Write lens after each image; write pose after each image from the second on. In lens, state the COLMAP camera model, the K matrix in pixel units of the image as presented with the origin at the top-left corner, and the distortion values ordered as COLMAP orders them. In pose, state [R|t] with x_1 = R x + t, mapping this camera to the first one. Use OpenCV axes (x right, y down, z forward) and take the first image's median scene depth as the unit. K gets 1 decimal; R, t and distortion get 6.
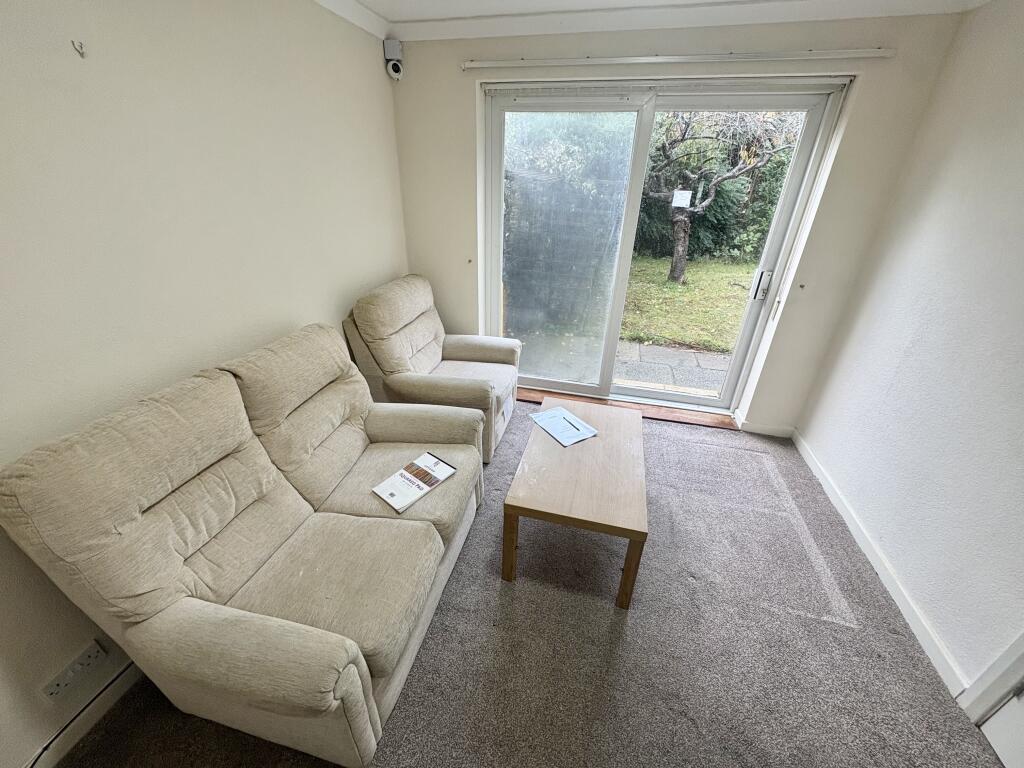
lens RADIAL K [[407.1, 0, 509.5], [0, 407.1, 385.9], [0, 0, 1]] dist [0.000235, 0.000039]
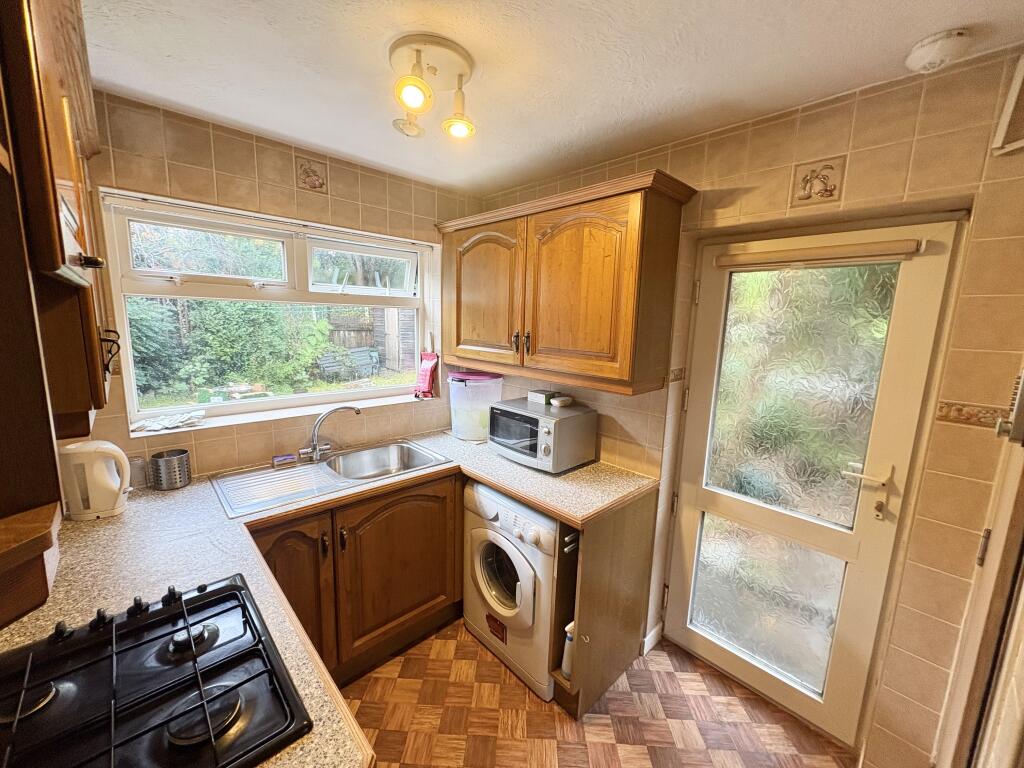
lens RADIAL K [[407.1, 0, 512.7], [0, 407.1, 383.2], [0, 0, 1]] dist [0.000235, 0.000039]
pose [[0.539546, -0.134611, 0.831126, 0.245389], [0.368185, 0.925471, -0.089125, -0.007370], [-0.757186, 0.354095, 0.548896, 0.017096]]
